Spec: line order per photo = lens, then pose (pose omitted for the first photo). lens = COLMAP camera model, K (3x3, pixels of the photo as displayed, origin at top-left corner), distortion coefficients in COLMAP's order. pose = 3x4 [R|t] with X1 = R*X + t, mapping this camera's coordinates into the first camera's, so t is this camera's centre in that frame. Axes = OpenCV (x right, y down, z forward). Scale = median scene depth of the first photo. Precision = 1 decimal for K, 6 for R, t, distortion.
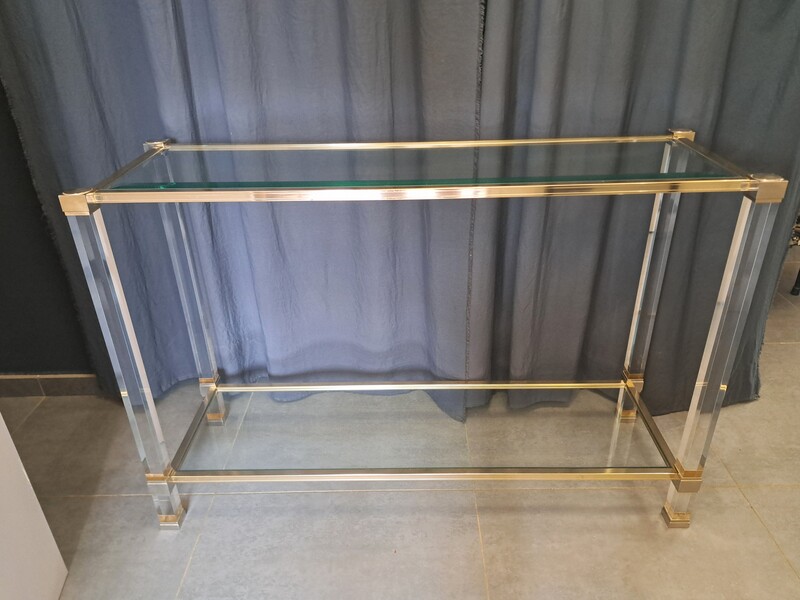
lens RADIAL K [[626.1, 0, 393.8], [0, 626.1, 299.7], [0, 0, 1]] dist [0.071255, -0.042544]
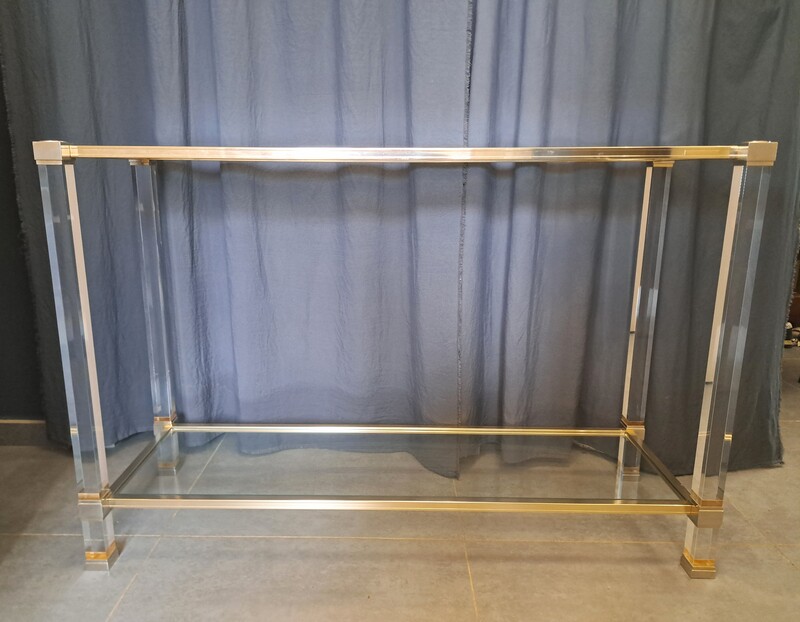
lens RADIAL K [[610.2, 0, 398.4], [0, 610.2, 311.6], [0, 0, 1]] dist [0.011168, -0.018969]
pose [[0.999128, 0.032660, 0.026010, 0.006719], [-0.024546, 0.963428, -0.266841, 0.233714], [-0.033774, 0.265969, 0.963390, 0.118104]]
